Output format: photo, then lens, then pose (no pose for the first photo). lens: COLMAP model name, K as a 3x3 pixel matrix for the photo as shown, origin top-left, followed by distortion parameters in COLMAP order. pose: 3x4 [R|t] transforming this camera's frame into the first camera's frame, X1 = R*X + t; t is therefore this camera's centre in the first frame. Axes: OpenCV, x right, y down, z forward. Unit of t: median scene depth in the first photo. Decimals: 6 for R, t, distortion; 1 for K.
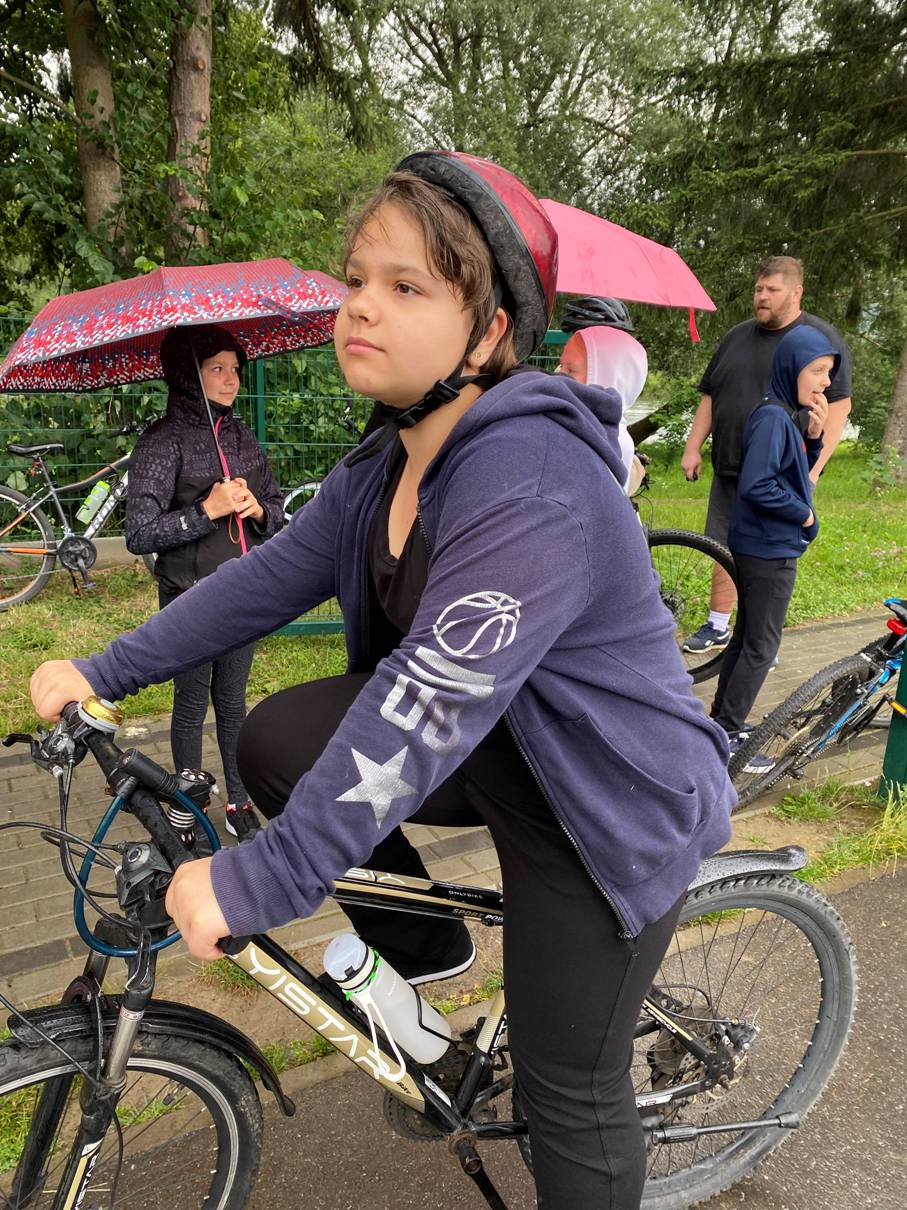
lens RADIAL K [[932.7, 0, 442.6], [0, 932.7, 625.5], [0, 0, 1]] dist [0.020290, -0.014254]
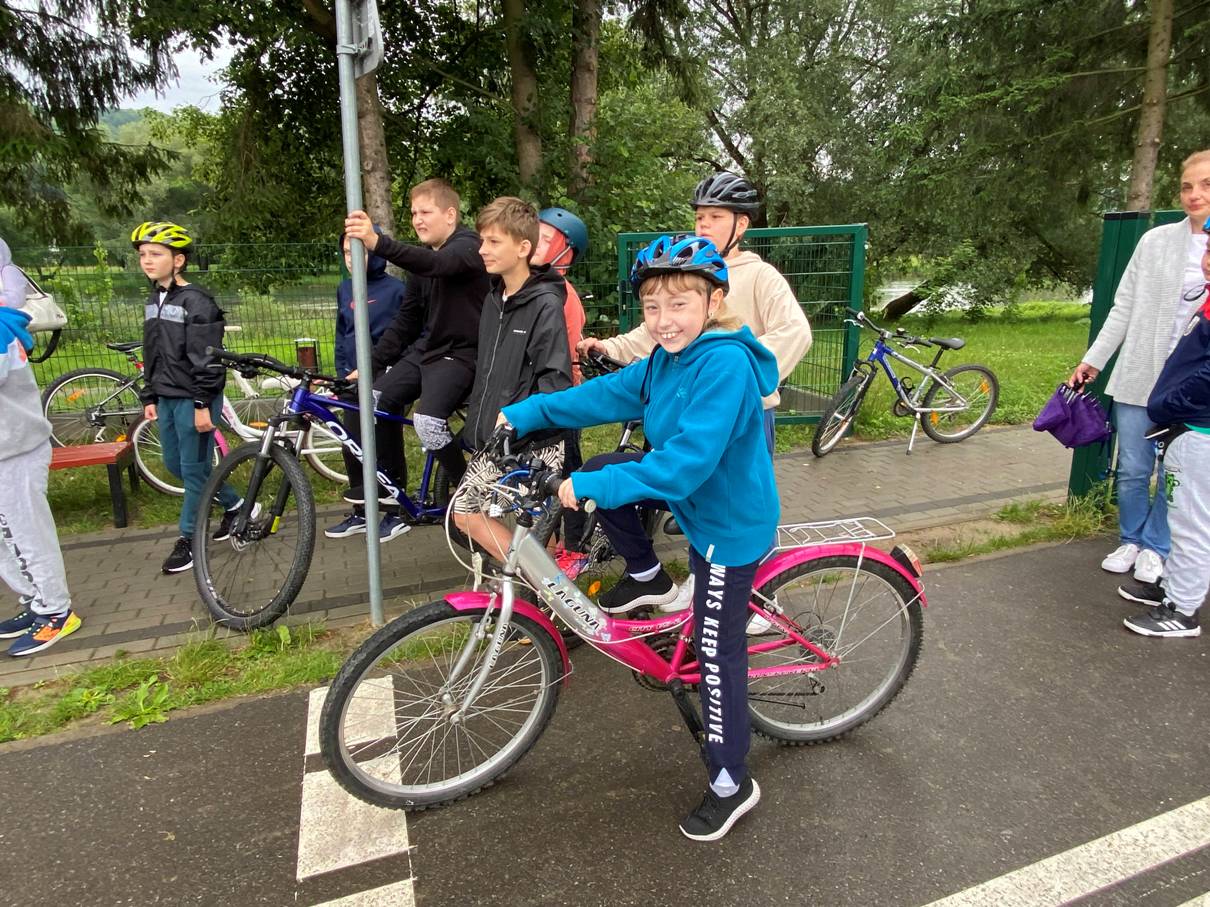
lens RADIAL K [[755.8, 0, 609.5], [0, 755.8, 451.0], [0, 0, 1]] dist [0.037208, -0.044037]
pose [[0.986070, -0.014203, -0.165722, -0.017117], [0.009132, 0.999468, -0.031322, 0.028969], [0.166079, 0.029372, 0.985675, -0.091345]]
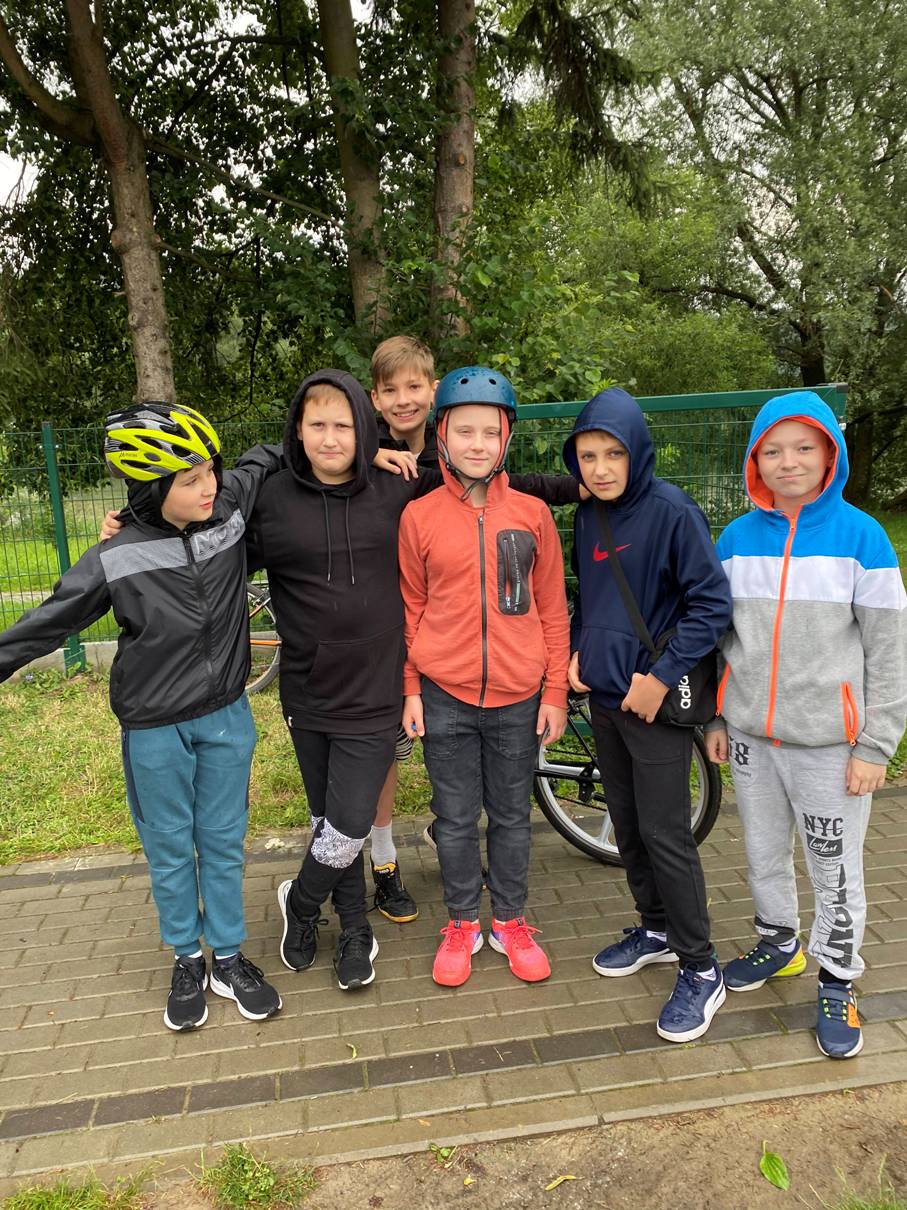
lens RADIAL K [[932.7, 0, 427.0], [0, 932.7, 625.3], [0, 0, 1]] dist [0.020290, -0.014254]
pose [[0.928824, 0.004451, -0.370494, 0.041353], [-0.031449, 0.997266, -0.066862, -0.013017], [0.369183, 0.073755, 0.926425, 0.041465]]
